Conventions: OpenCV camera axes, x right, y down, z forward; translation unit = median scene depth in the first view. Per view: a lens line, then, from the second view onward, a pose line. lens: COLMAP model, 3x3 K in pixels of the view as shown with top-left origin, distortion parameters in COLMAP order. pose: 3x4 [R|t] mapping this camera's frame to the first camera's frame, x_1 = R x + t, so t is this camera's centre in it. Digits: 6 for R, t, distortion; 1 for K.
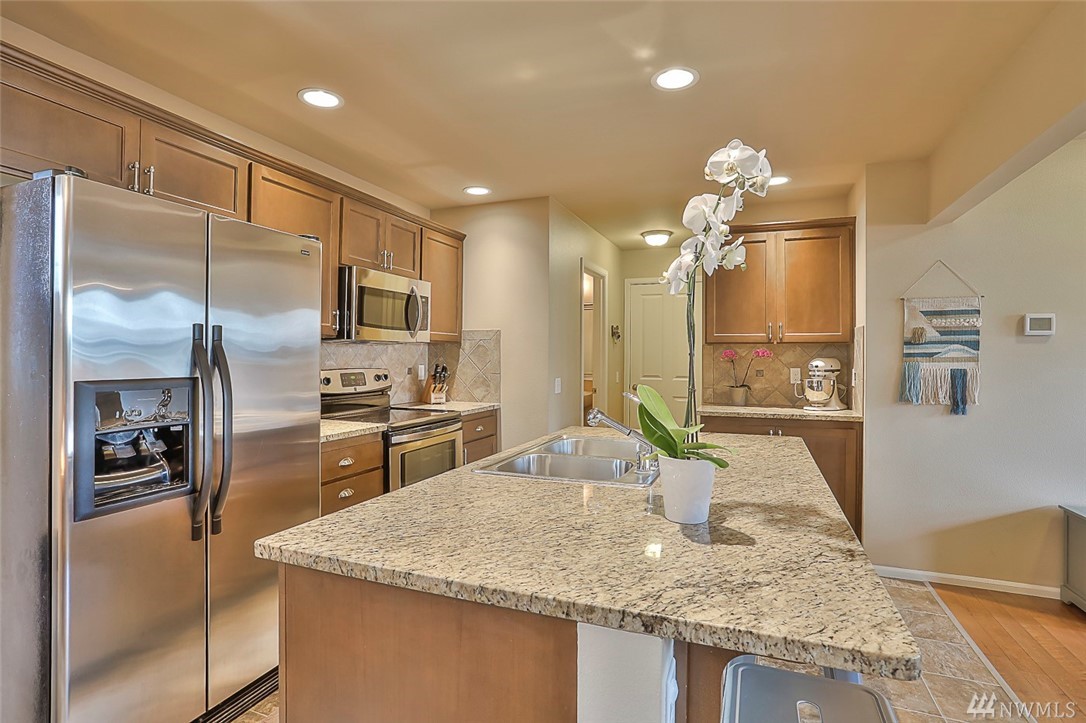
lens RADIAL K [[543.3, 0, 539.9], [0, 543.3, 353.8], [0, 0, 1]] dist [-0.050174, 0.024157]
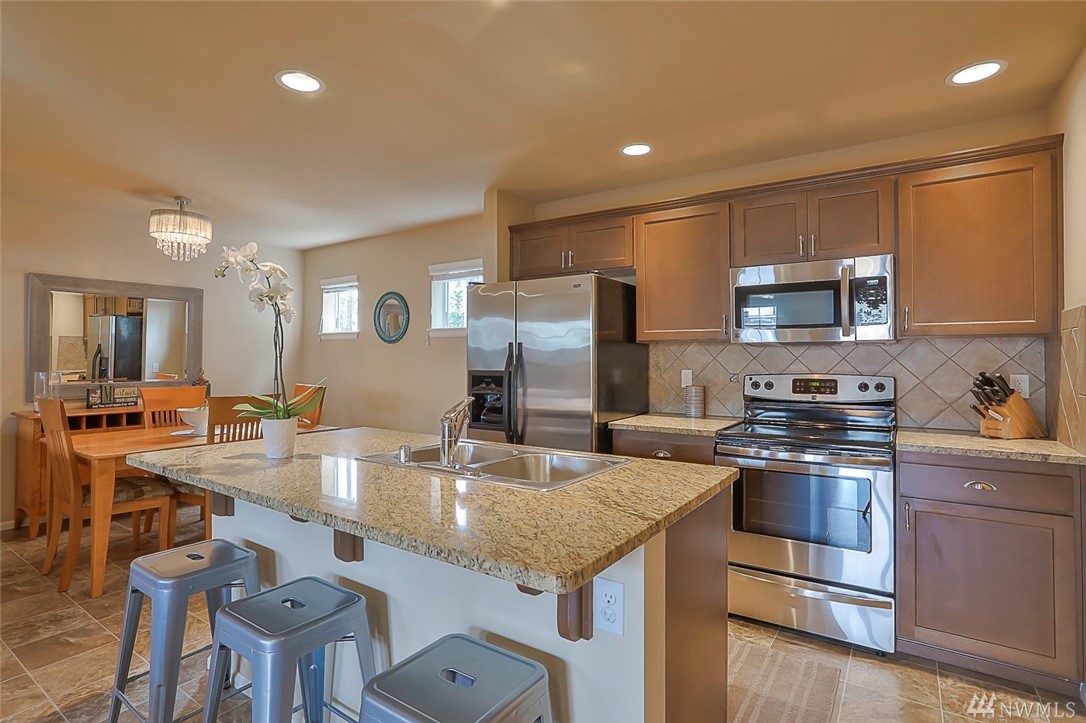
lens RADIAL K [[543.3, 0, 541.0], [0, 543.3, 350.5], [0, 0, 1]] dist [-0.050174, 0.024157]
pose [[-0.212405, -0.021811, -0.976938, 0.590987], [0.001549, 0.999742, -0.022657, 0.008203], [0.977180, -0.006325, -0.212317, 0.738185]]
